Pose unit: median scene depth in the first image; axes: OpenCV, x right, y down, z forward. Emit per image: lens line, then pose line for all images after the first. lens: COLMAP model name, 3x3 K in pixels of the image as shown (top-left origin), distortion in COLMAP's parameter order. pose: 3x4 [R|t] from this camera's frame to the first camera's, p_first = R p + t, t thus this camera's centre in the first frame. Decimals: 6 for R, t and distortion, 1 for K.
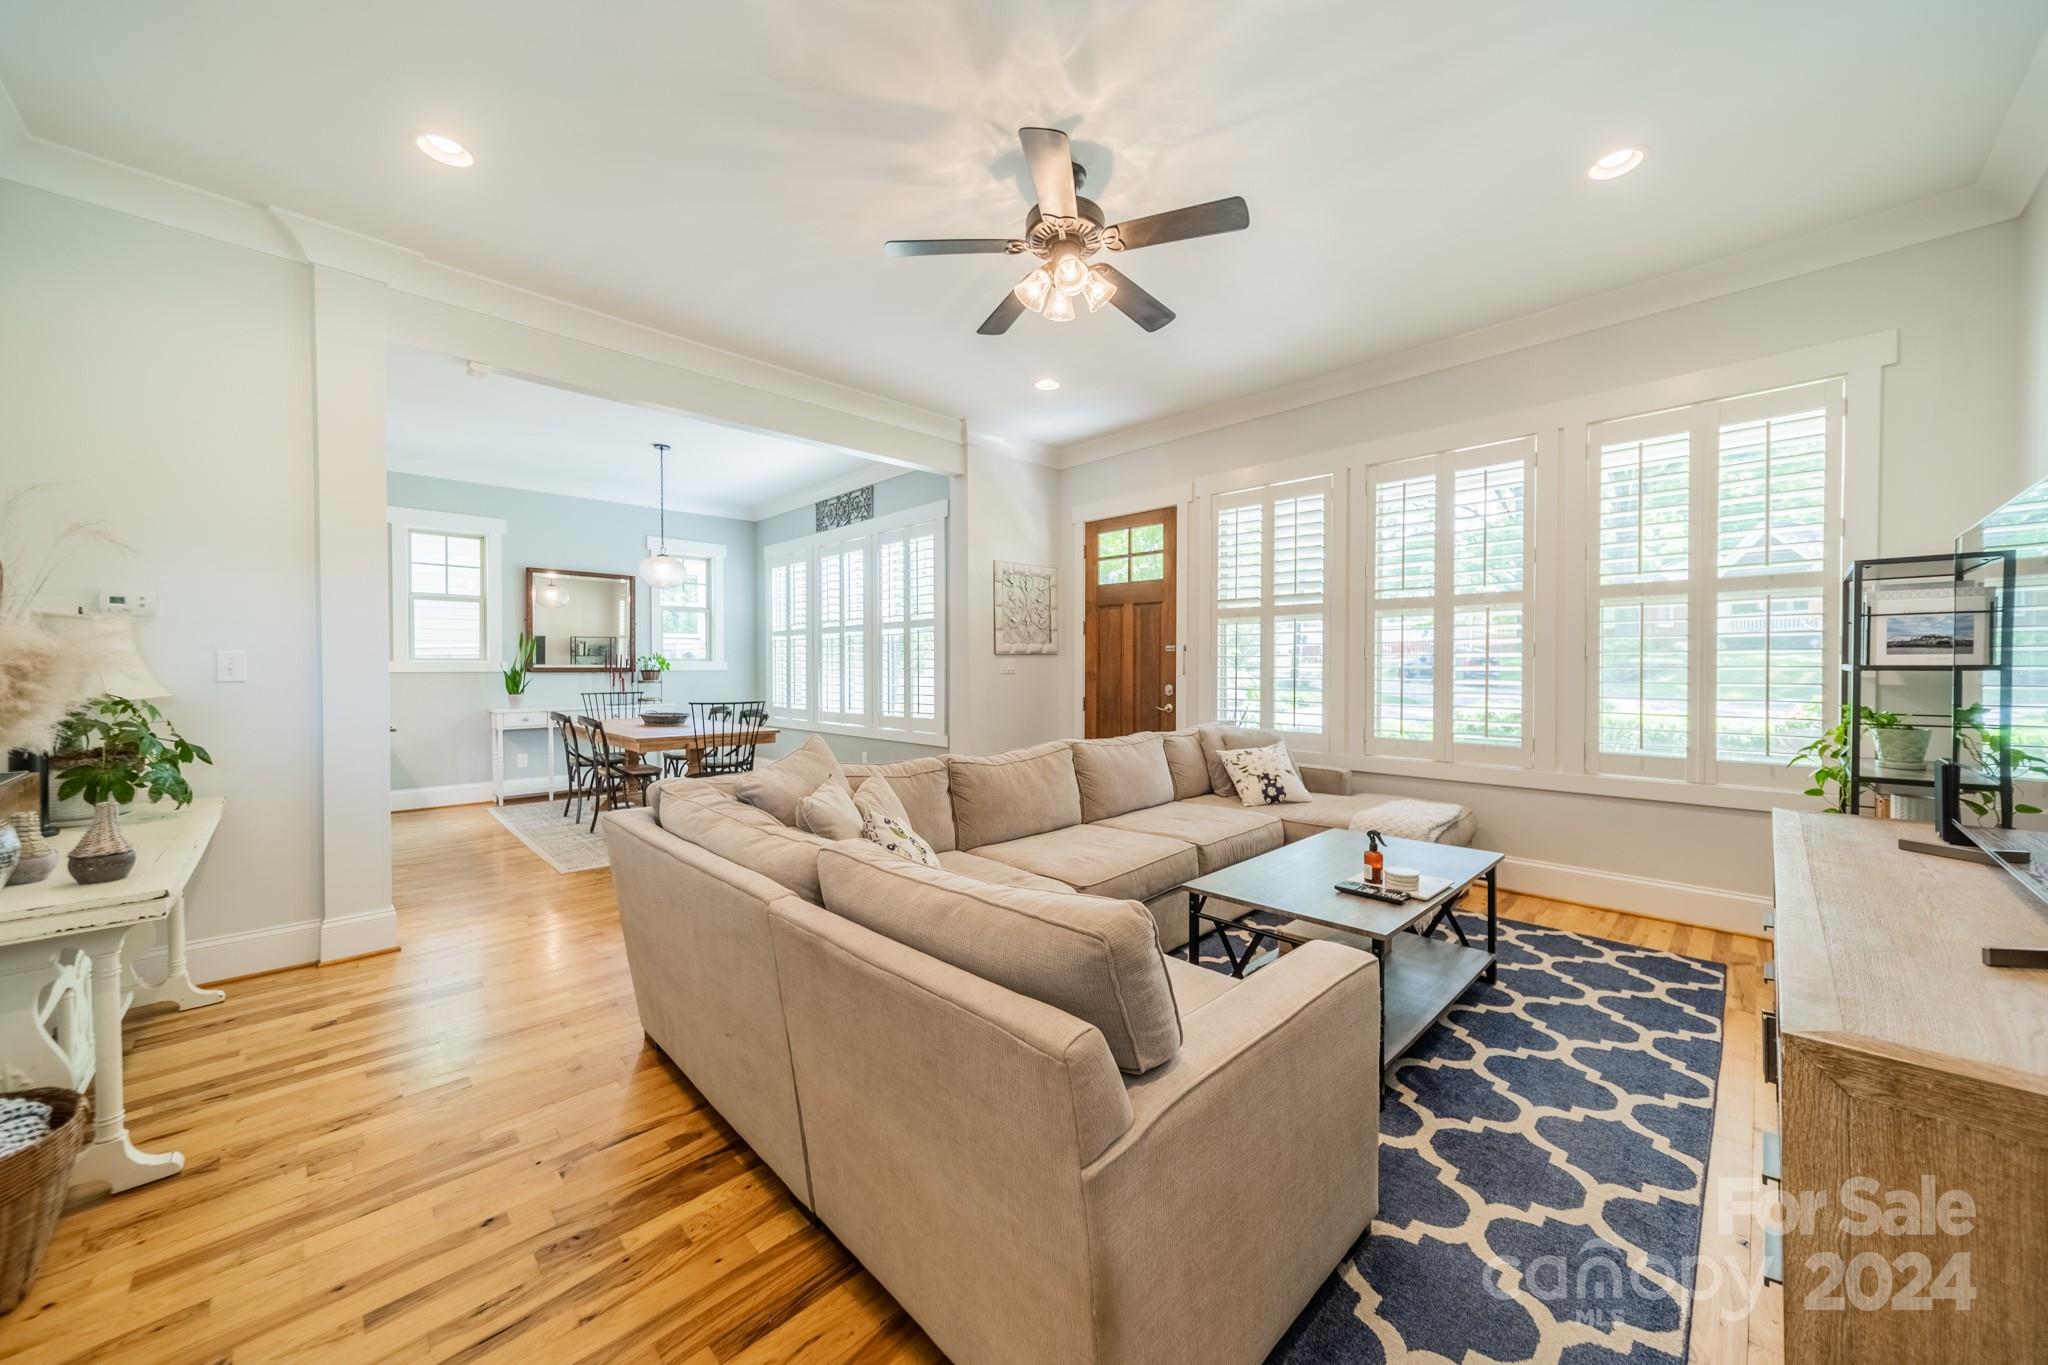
lens RADIAL K [[737.2, 0, 1026.1], [0, 737.2, 679.8], [0, 0, 1]] dist [0.001545, -0.000080]
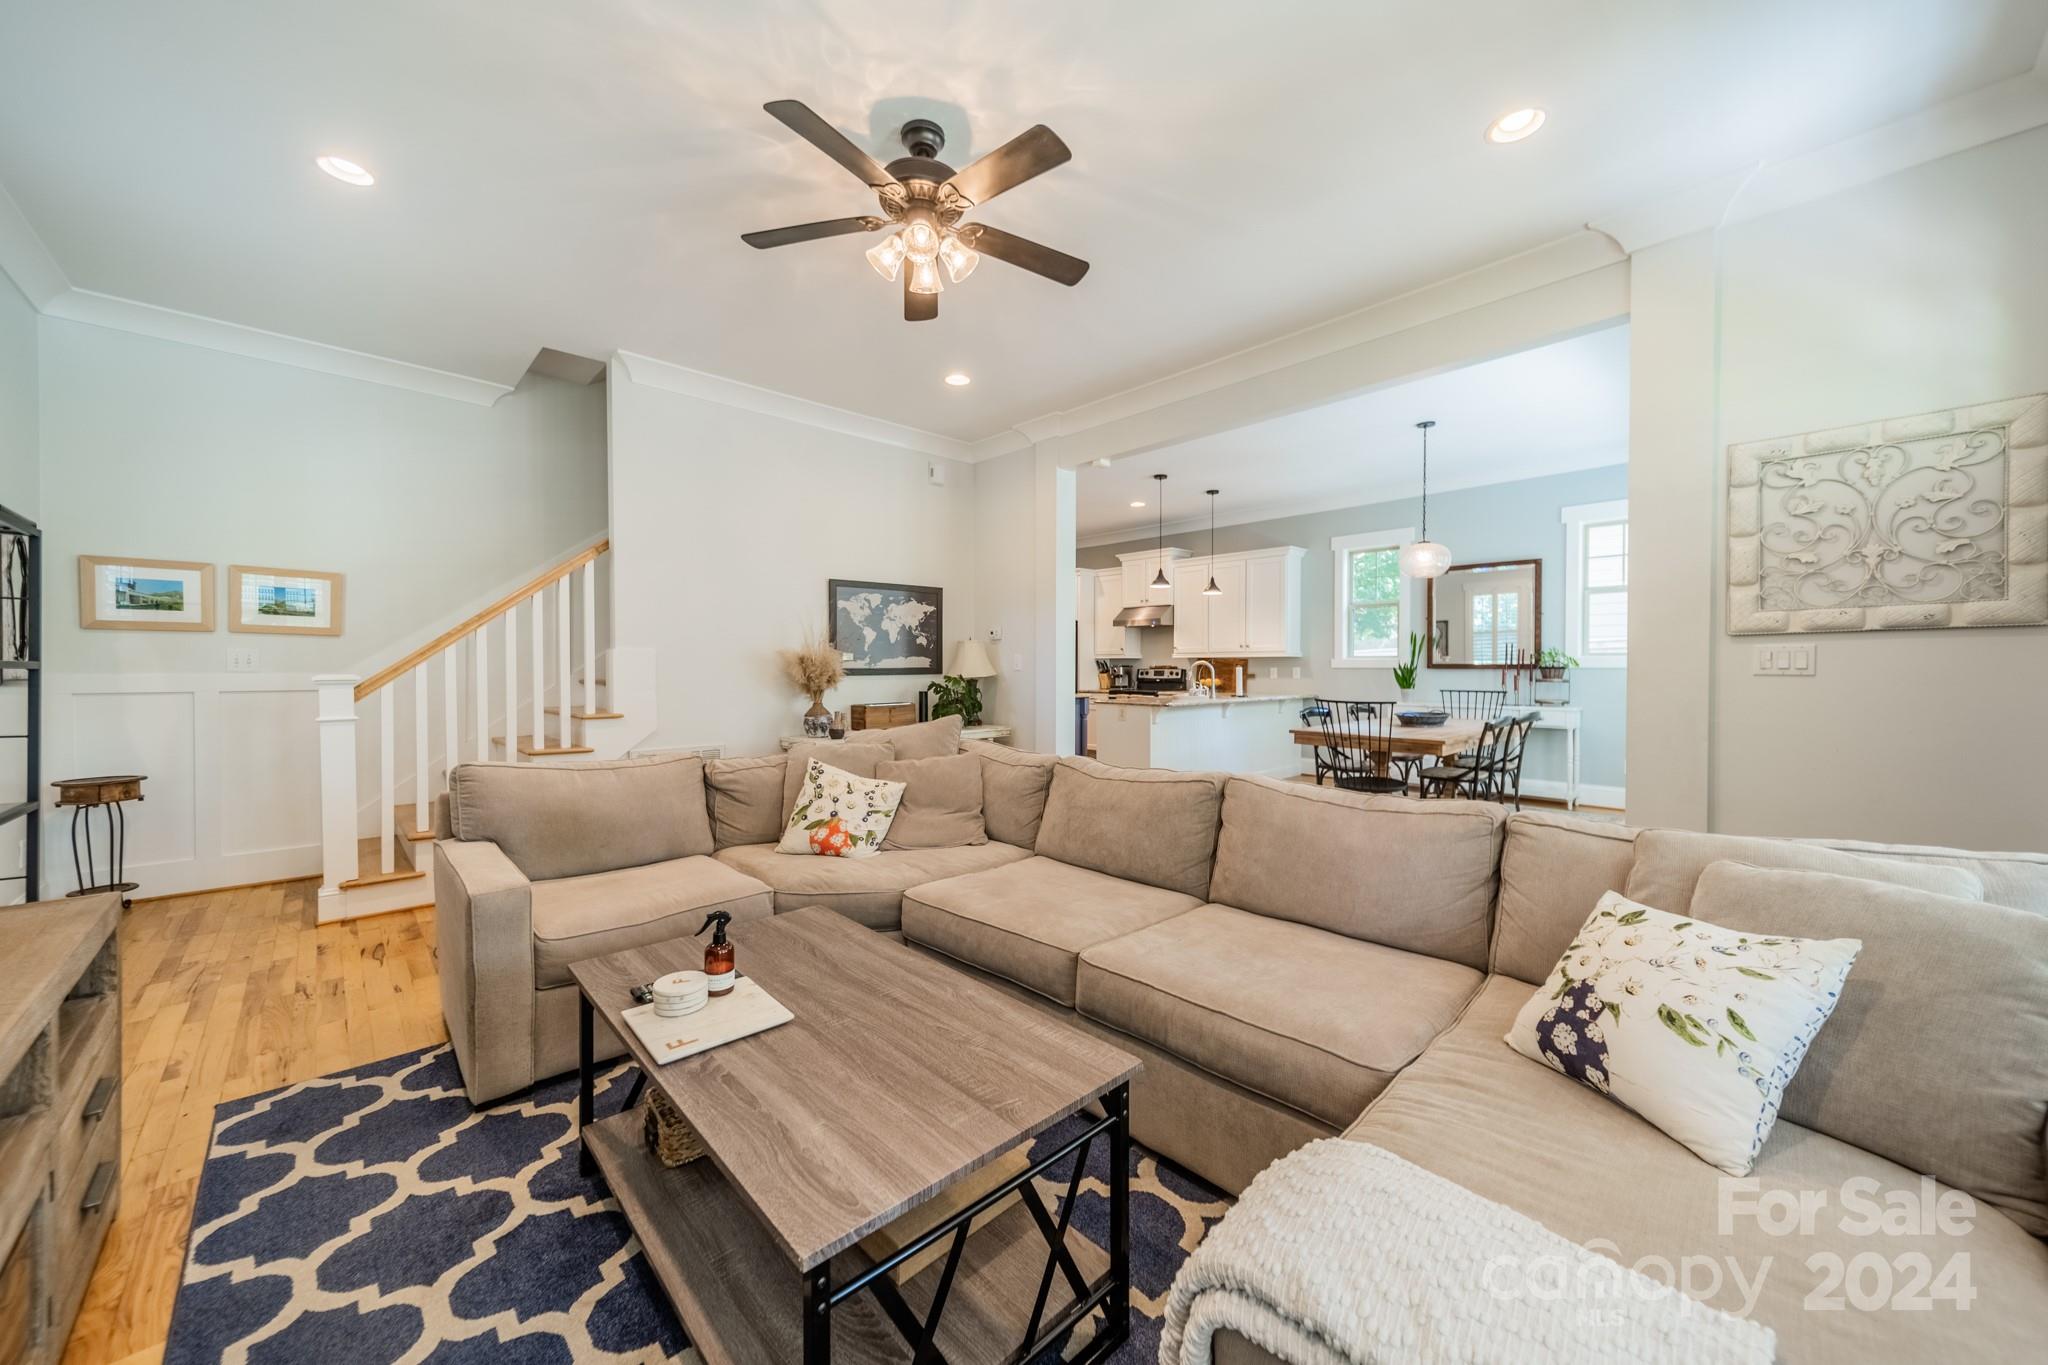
lens RADIAL K [[749.8, 0, 1022.1], [0, 749.8, 677.0], [0, 0, 1]] dist [-0.000429, -0.000105]
pose [[-0.020439, 0.014872, -0.999680, 0.434349], [-0.014699, 0.999777, 0.015174, -0.006002], [0.999683, 0.015005, -0.020216, 0.482854]]
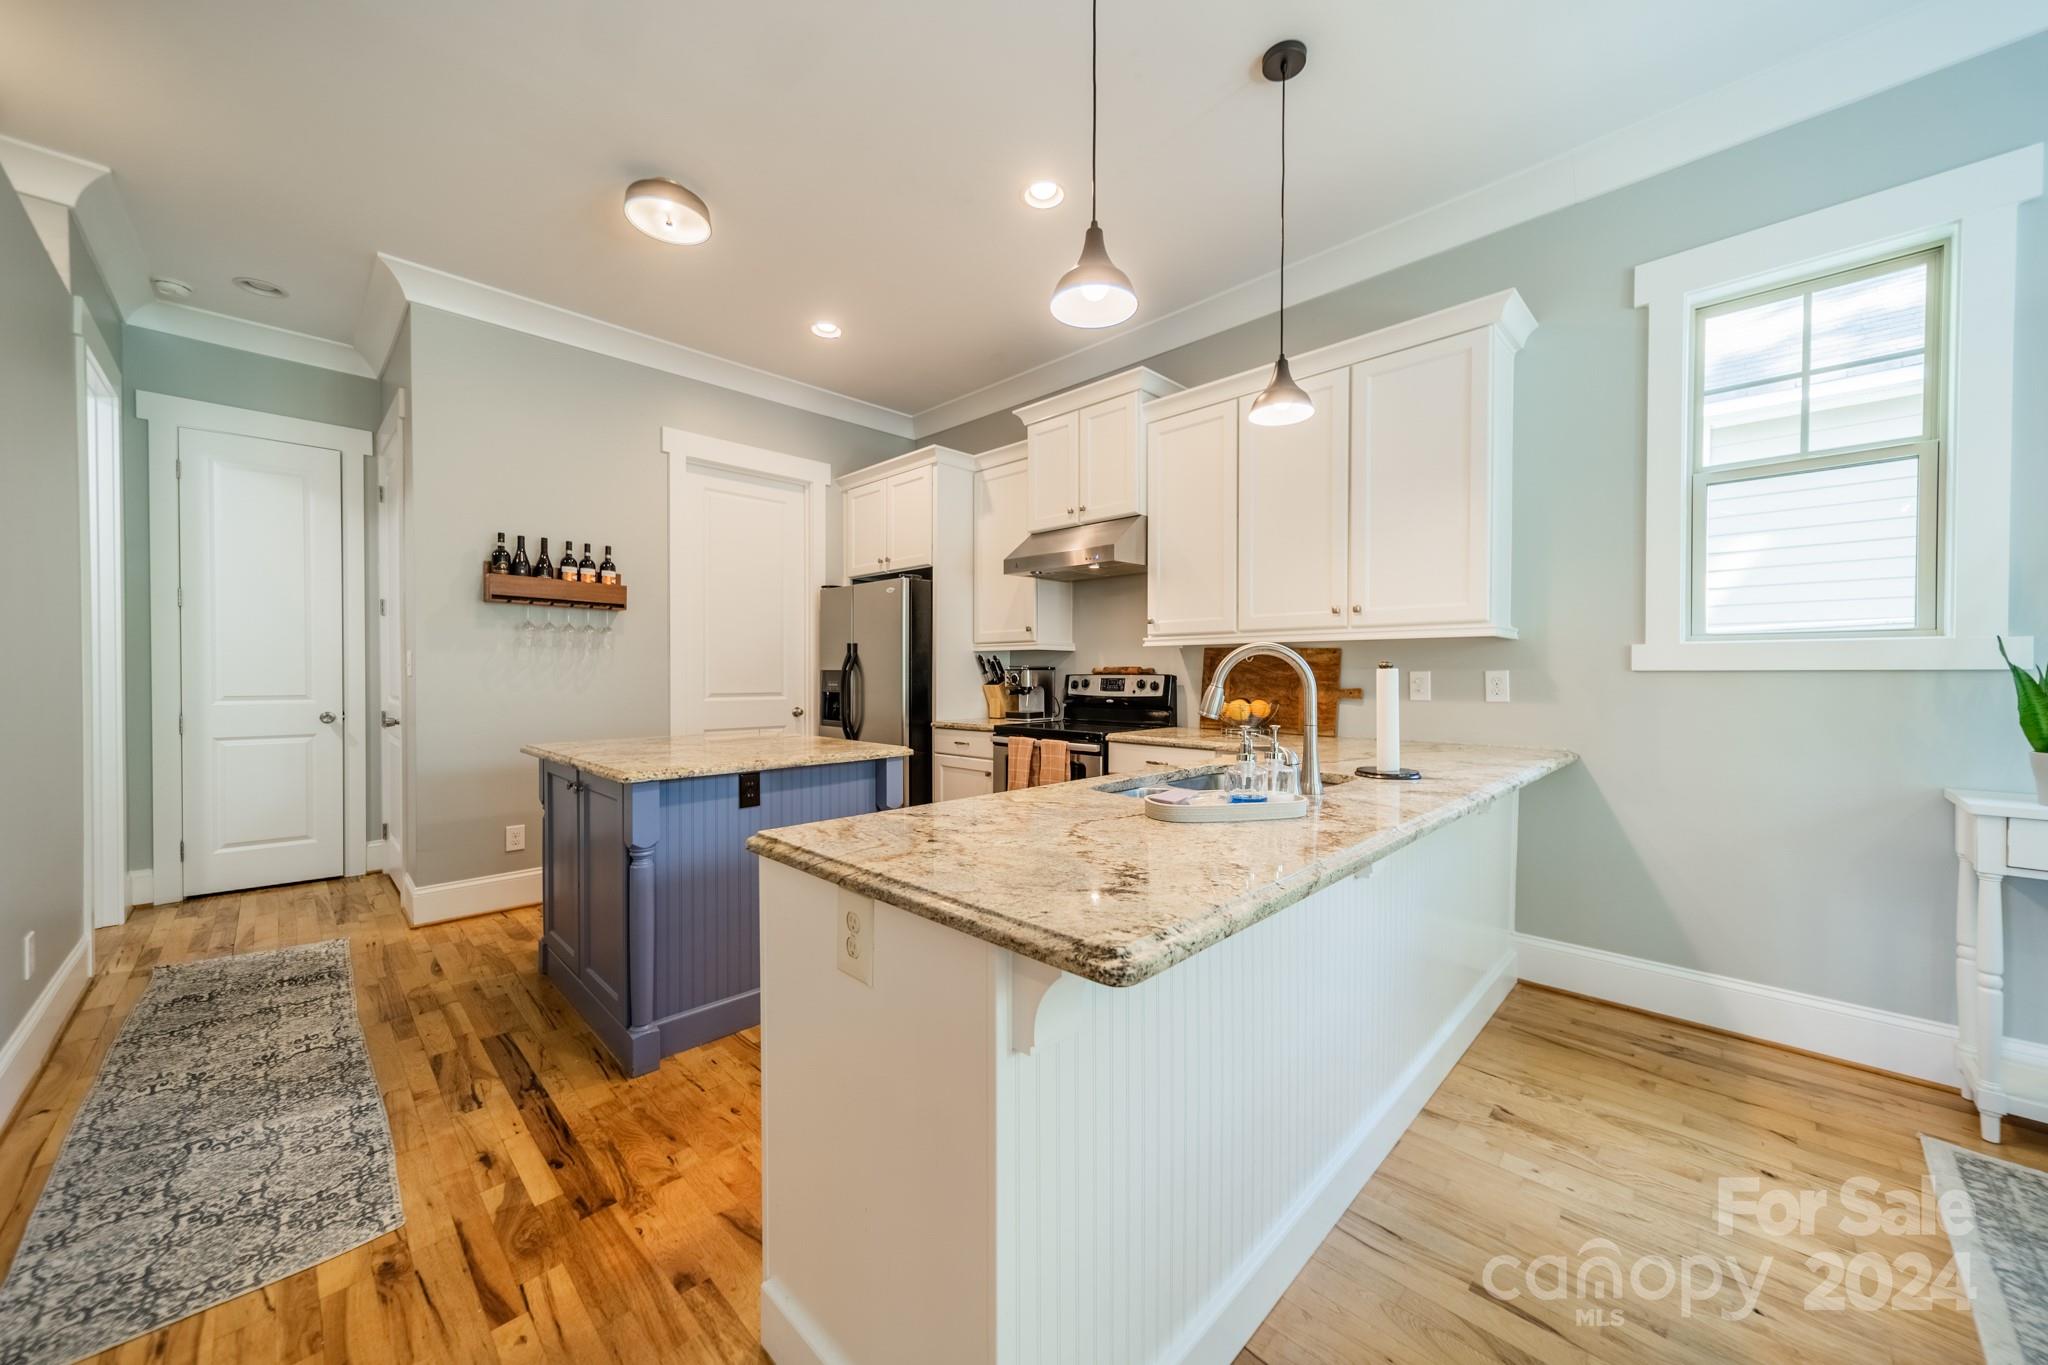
lens RADIAL K [[737.2, 0, 1026.1], [0, 737.2, 679.8], [0, 0, 1]] dist [0.001545, -0.000080]
pose [[0.020094, 0.010415, -0.999744, -0.450382], [-0.016166, 0.999818, 0.010091, -0.003936], [0.999667, 0.015959, 0.020259, 0.641118]]
